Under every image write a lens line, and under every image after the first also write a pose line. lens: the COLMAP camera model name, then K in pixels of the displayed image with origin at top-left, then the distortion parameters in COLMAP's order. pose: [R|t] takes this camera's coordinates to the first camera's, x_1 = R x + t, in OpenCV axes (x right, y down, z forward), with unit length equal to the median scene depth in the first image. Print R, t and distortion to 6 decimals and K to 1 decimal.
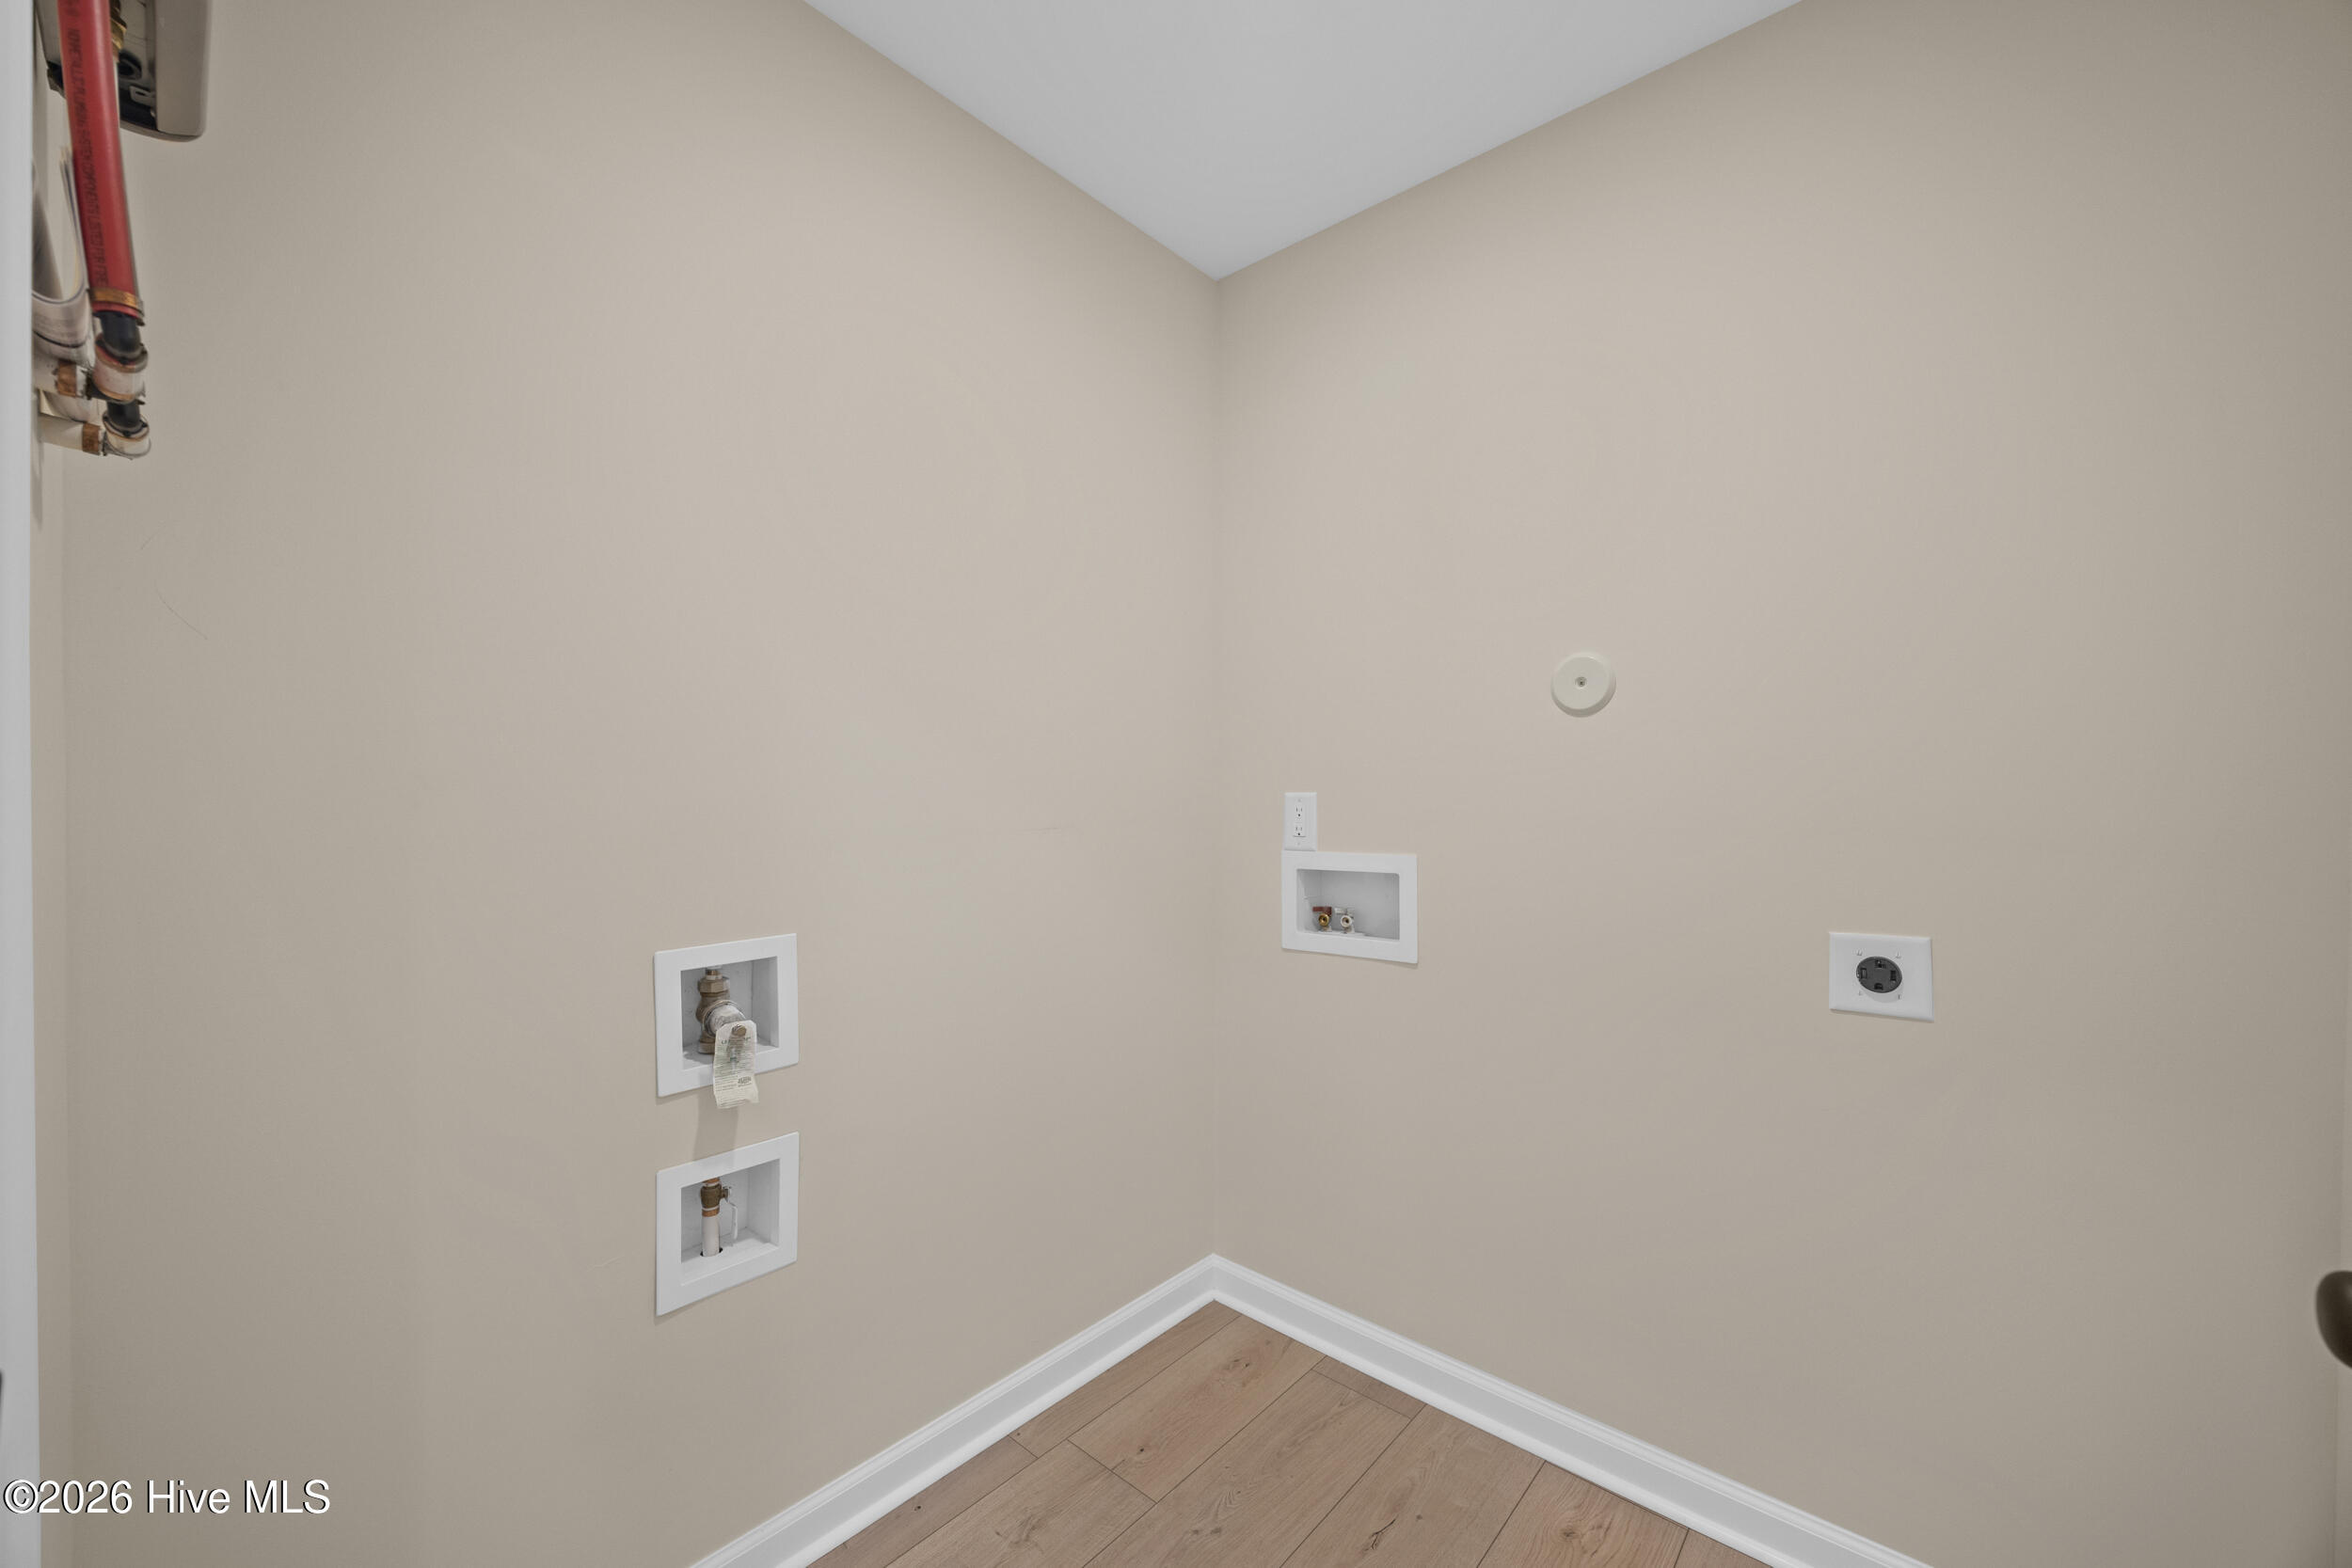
lens RADIAL K [[897.0, 0, 1173.3], [0, 897.0, 791.9], [0, 0, 1]] dist [-0.001218, -0.000475]
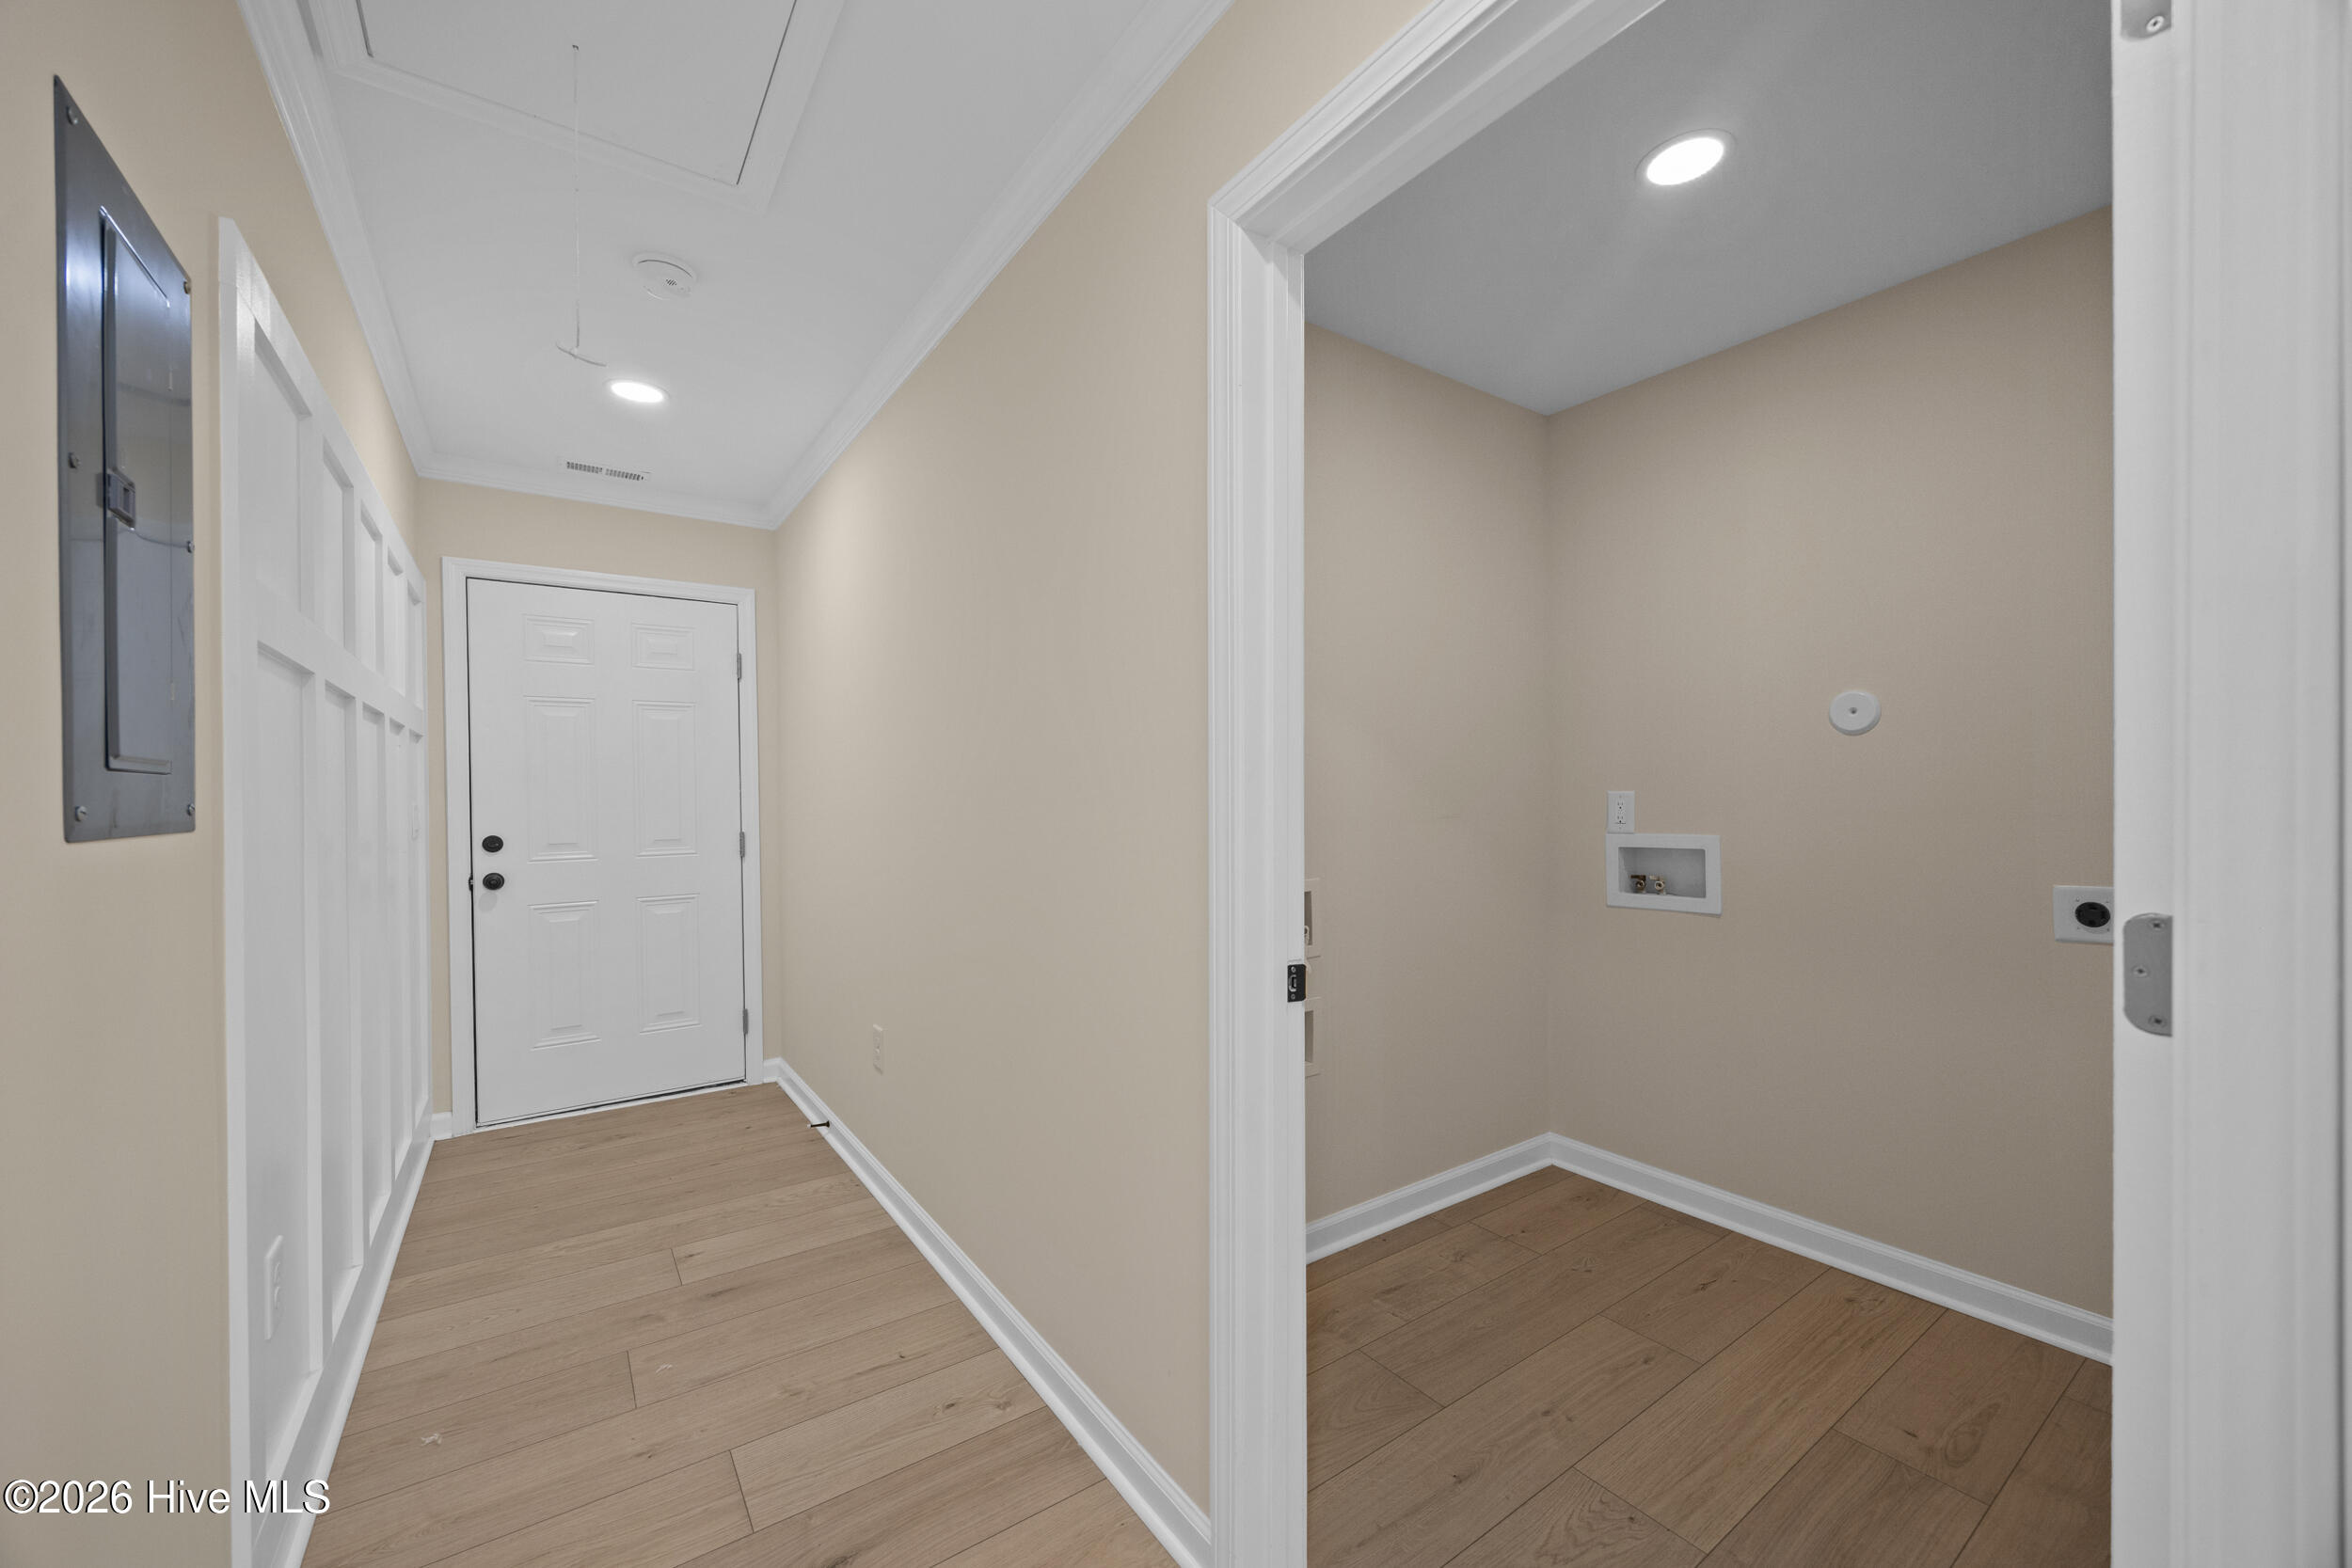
lens RADIAL K [[897.0, 0, 1174.3], [0, 897.0, 792.0], [0, 0, 1]] dist [-0.001218, -0.000475]
pose [[0.972973, -0.011329, -0.230642, -0.207706], [0.011931, 0.999928, 0.001216, -0.007655], [0.230612, -0.003935, 0.973038, -0.491614]]
